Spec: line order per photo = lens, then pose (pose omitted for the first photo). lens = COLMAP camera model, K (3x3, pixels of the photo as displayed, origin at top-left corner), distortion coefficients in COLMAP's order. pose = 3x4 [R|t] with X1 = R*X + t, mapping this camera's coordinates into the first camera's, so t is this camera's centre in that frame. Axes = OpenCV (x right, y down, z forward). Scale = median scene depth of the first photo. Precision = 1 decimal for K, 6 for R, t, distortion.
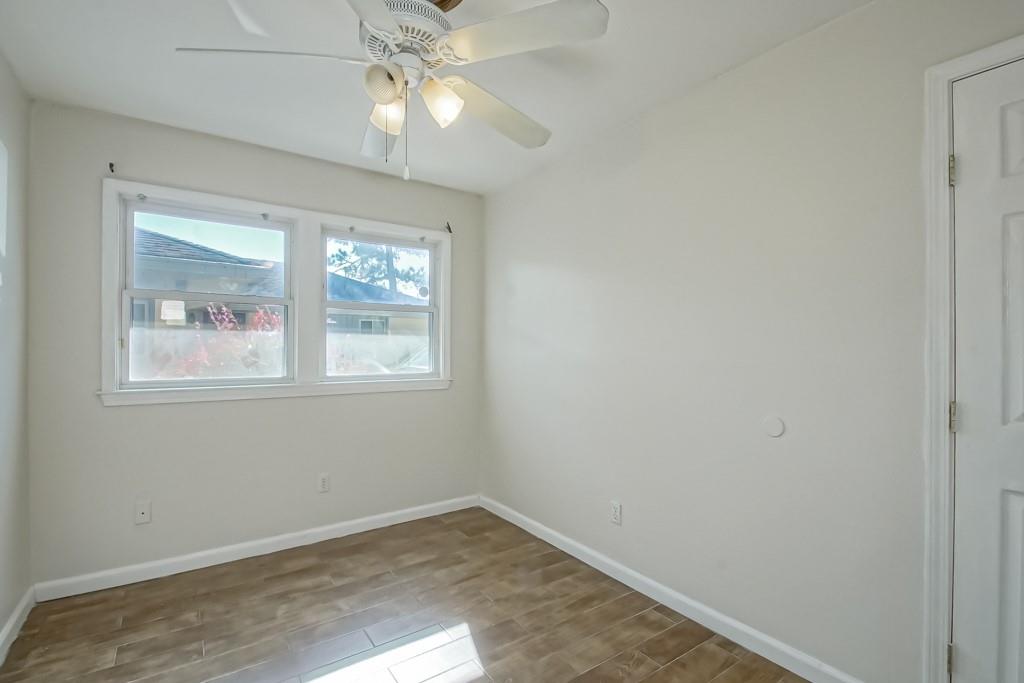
lens RADIAL K [[462.5, 0, 510.5], [0, 462.5, 345.4], [0, 0, 1]] dist [-0.002106, -0.000922]
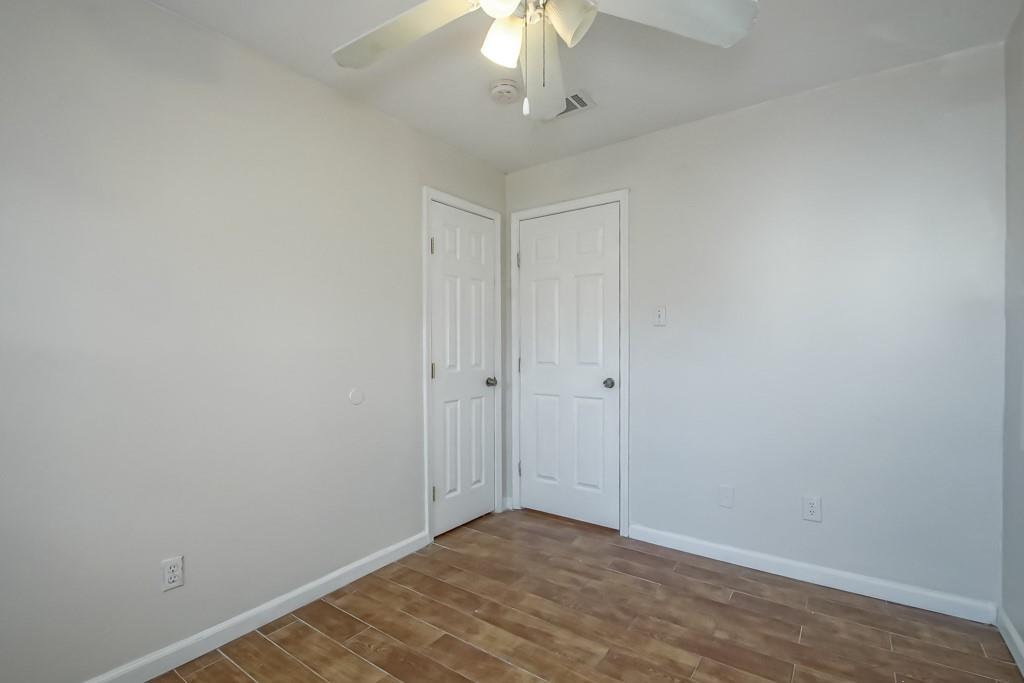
lens RADIAL K [[462.5, 0, 510.5], [0, 462.5, 345.4], [0, 0, 1]] dist [-0.002106, -0.000922]
pose [[-0.339756, -0.001265, 0.940513, -0.739016], [0.002868, 0.999993, 0.002381, 0.036641], [-0.940509, 0.003506, -0.339750, 0.981246]]
